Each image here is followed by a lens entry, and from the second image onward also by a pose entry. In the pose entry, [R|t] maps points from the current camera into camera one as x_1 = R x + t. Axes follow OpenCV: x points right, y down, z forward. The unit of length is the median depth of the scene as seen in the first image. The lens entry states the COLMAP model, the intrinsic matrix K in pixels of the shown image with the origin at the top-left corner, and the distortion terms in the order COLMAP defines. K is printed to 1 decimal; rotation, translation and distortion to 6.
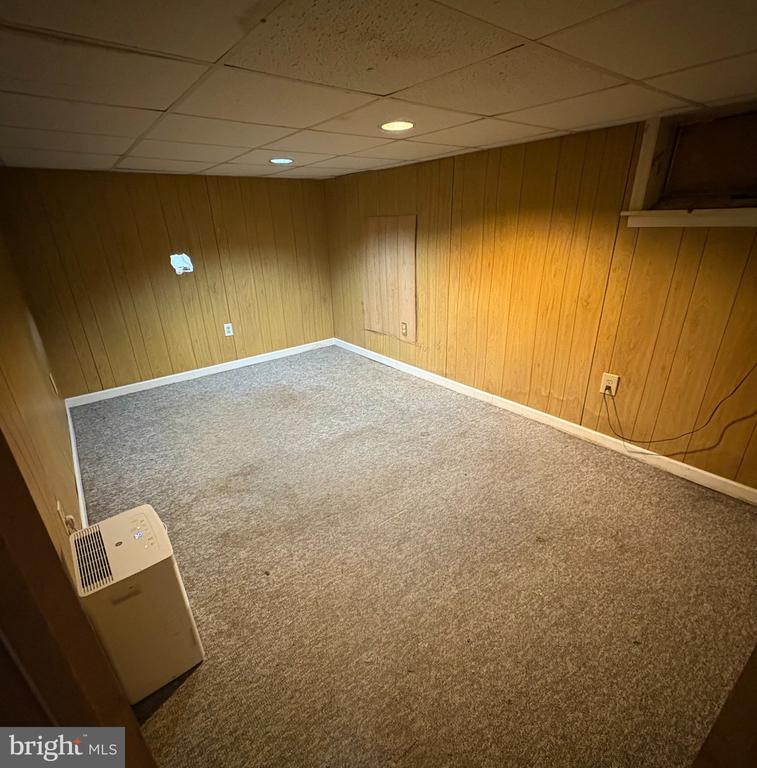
lens RADIAL K [[397.3, 0, 381.2], [0, 397.3, 385.0], [0, 0, 1]] dist [-0.000047, -0.000032]
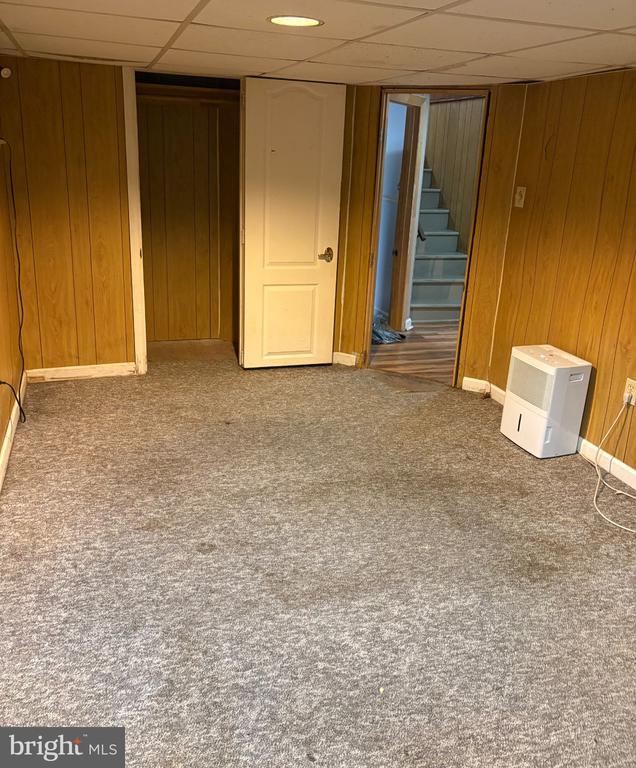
lens RADIAL K [[669.9, 0, 317.4], [0, 669.9, 382.5], [0, 0, 1]] dist [-0.006213, -0.003664]
pose [[-0.944990, -0.116574, 0.305620, -0.310904], [0.113288, 0.759867, 0.640131, -0.673622], [-0.306853, 0.639541, -0.704861, 1.655405]]
